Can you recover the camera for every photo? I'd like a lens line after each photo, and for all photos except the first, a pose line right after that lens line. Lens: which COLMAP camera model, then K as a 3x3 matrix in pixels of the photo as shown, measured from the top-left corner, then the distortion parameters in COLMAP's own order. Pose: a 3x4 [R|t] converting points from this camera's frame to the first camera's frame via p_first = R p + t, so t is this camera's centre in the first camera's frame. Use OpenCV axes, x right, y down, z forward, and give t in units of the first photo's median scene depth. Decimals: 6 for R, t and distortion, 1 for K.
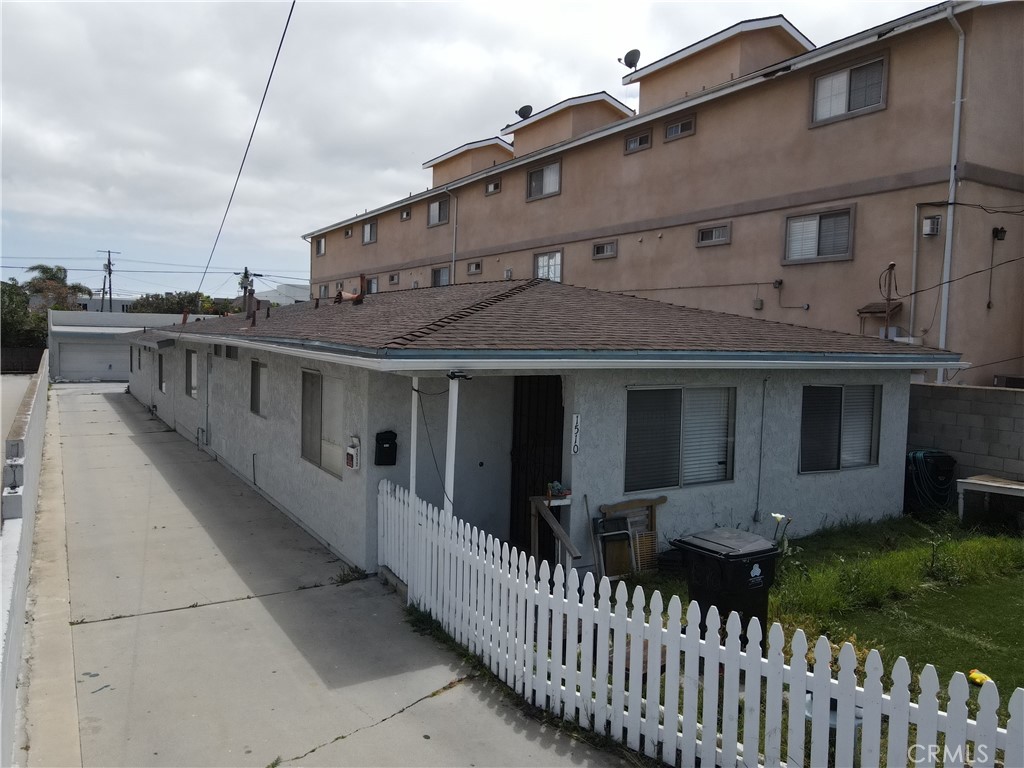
lens RADIAL K [[749.8, 0, 509.7], [0, 749.8, 382.7], [0, 0, 1]] dist [0.006342, 0.017435]
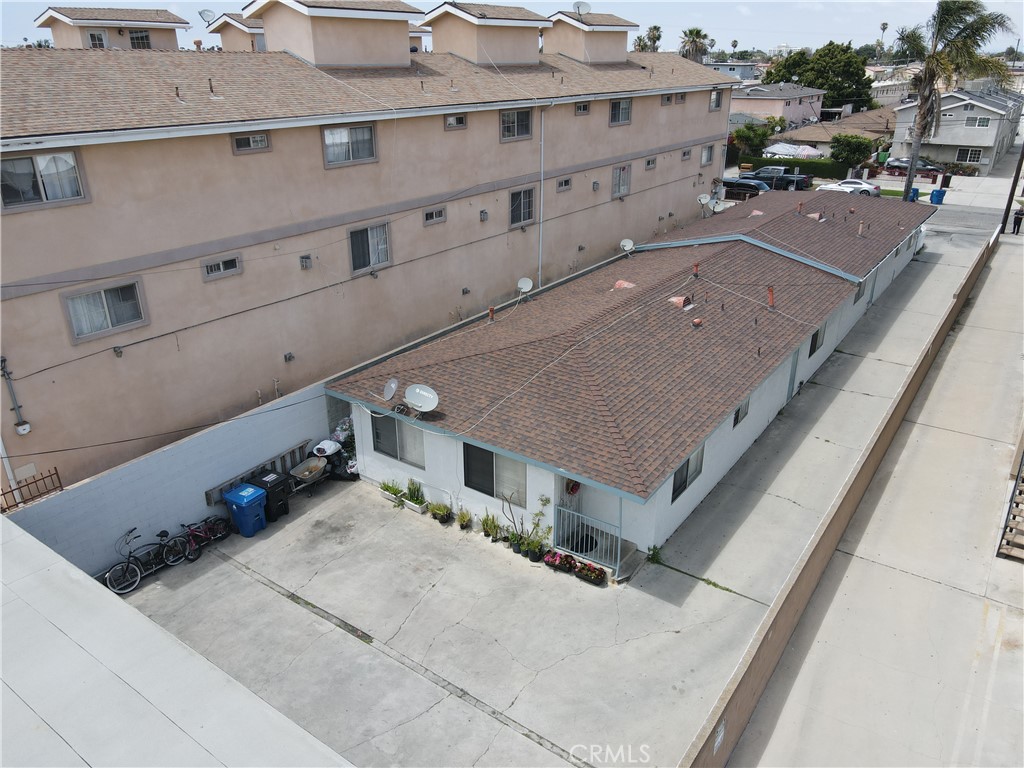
lens RADIAL K [[749.8, 0, 513.9], [0, 749.8, 383.9], [0, 0, 1]] dist [0.006342, 0.017435]
pose [[-0.397097, -0.385272, 0.832994, -2.120317], [0.053540, 0.896352, 0.440099, -0.777938], [-0.916213, 0.219361, -0.335311, 3.108572]]
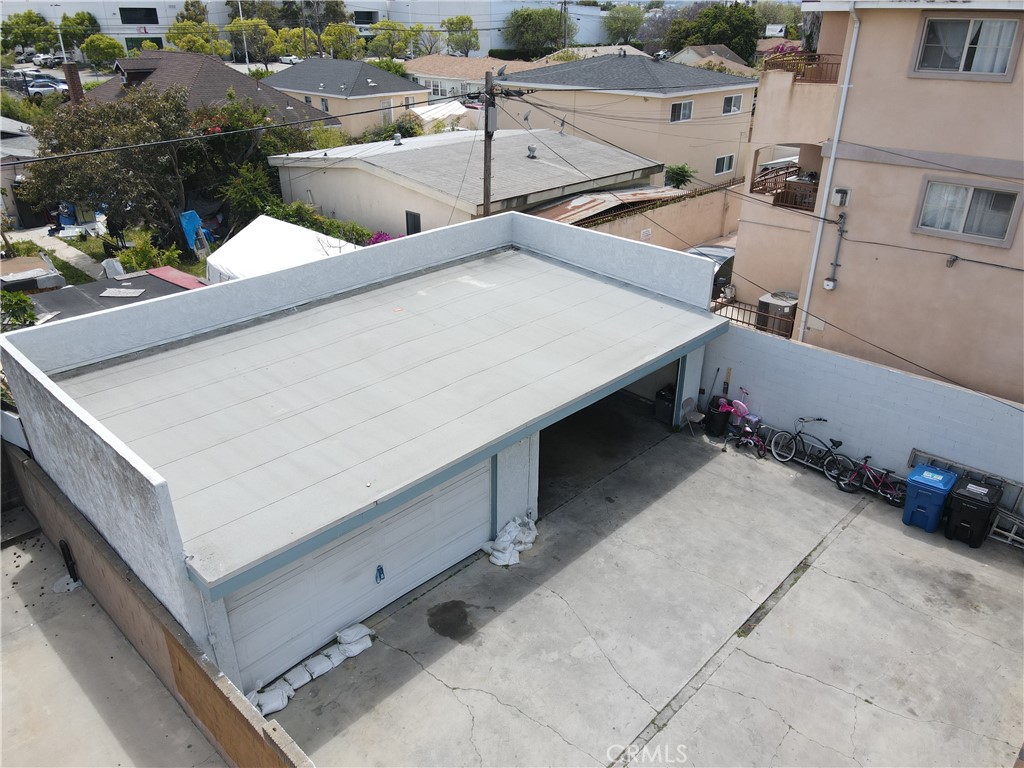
lens RADIAL K [[749.8, 0, 508.2], [0, 749.8, 379.4], [0, 0, 1]] dist [0.006342, 0.017435]
pose [[0.966018, -0.132960, 0.221655, -1.690358], [0.038385, 0.921836, 0.385675, -0.601080], [-0.255609, -0.364060, 0.895614, 2.402409]]
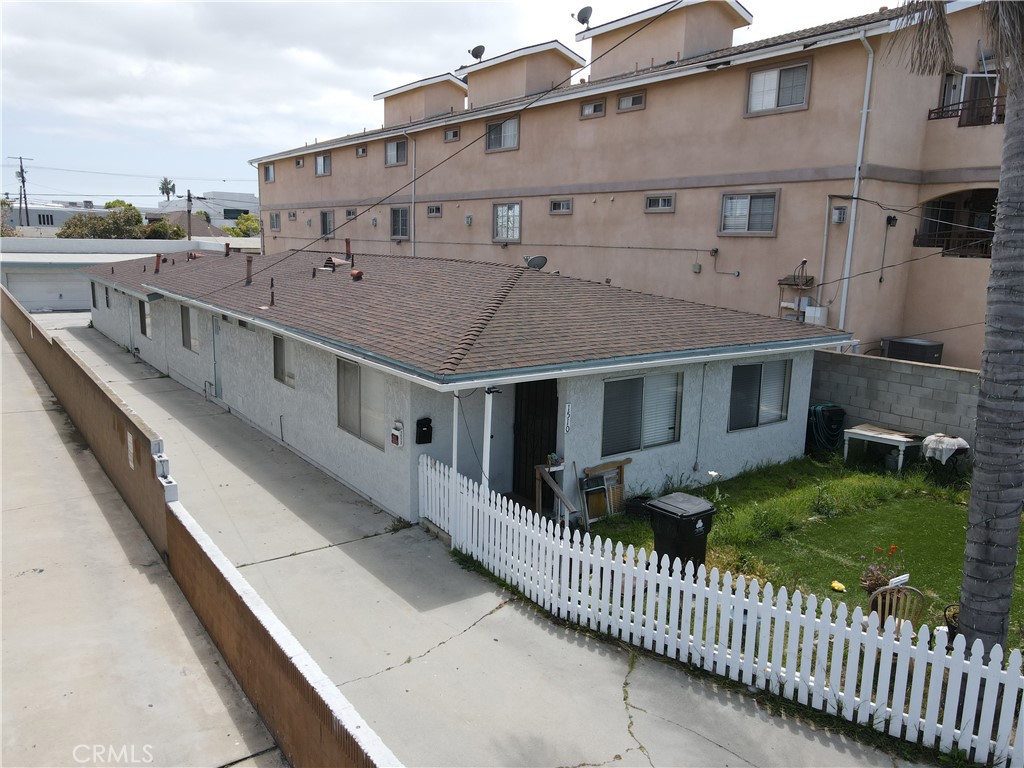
lens RADIAL K [[749.8, 0, 509.7], [0, 749.8, 381.4], [0, 0, 1]] dist [0.006342, 0.017435]
pose [[0.996137, -0.017354, 0.086083, -0.076694], [0.006437, 0.992071, 0.125510, -0.098127], [-0.087579, -0.124471, 0.988351, -0.182205]]
